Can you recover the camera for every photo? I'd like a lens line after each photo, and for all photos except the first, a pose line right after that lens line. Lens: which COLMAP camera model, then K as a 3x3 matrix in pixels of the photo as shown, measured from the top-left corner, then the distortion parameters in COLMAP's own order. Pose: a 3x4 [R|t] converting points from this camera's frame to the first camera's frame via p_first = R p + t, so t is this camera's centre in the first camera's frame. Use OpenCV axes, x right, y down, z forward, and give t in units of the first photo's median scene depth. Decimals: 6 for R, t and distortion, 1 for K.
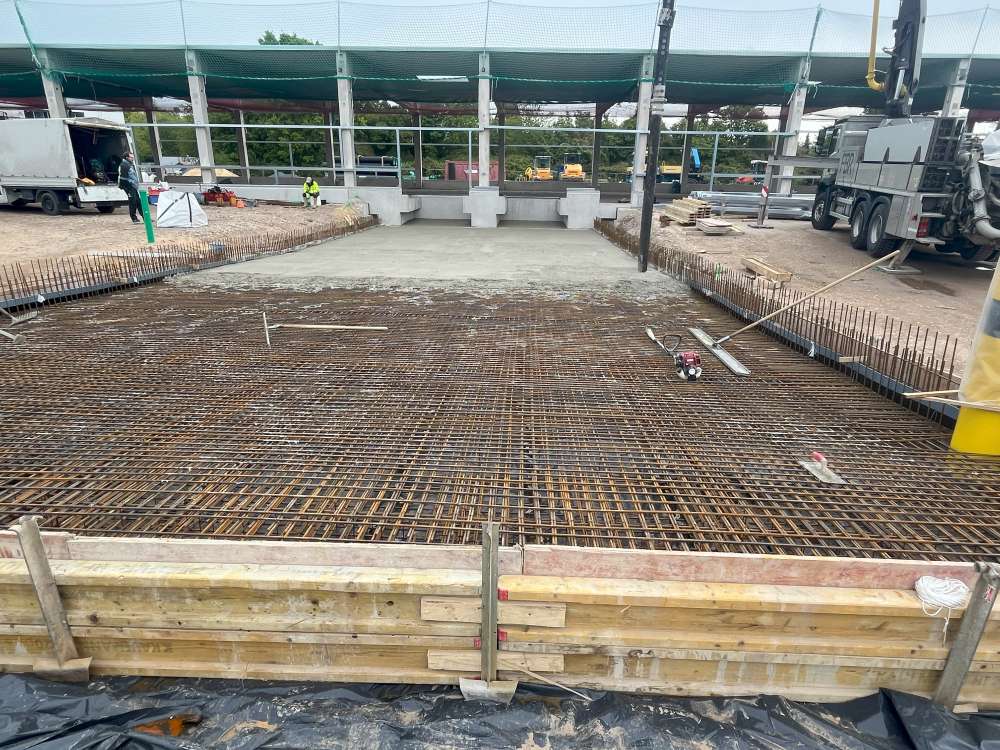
lens RADIAL K [[592.7, 0, 500.0], [0, 592.7, 375.0], [0, 0, 1]] dist [-0.001341, -0.002021]
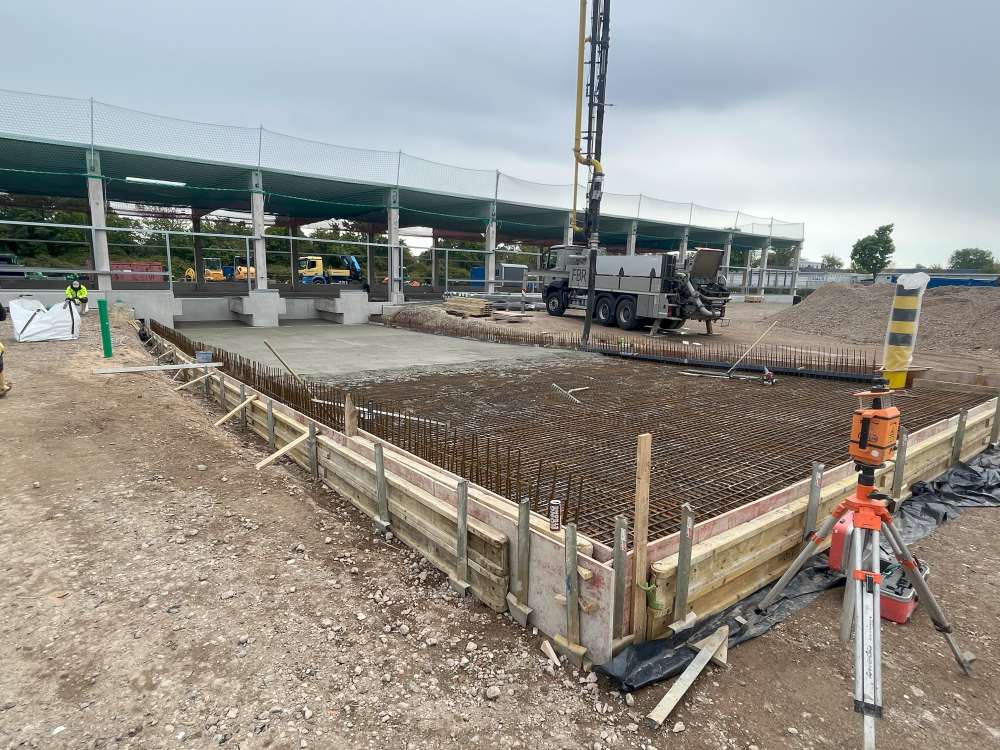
lens RADIAL K [[540.2, 0, 500.0], [0, 540.2, 375.0], [0, 0, 1]] dist [-0.002723, -0.000852]
pose [[0.783381, -0.103548, 0.612855, -0.317299], [0.189824, 0.978773, -0.077267, -0.013579], [-0.591845, 0.176864, 0.786408, 0.018277]]
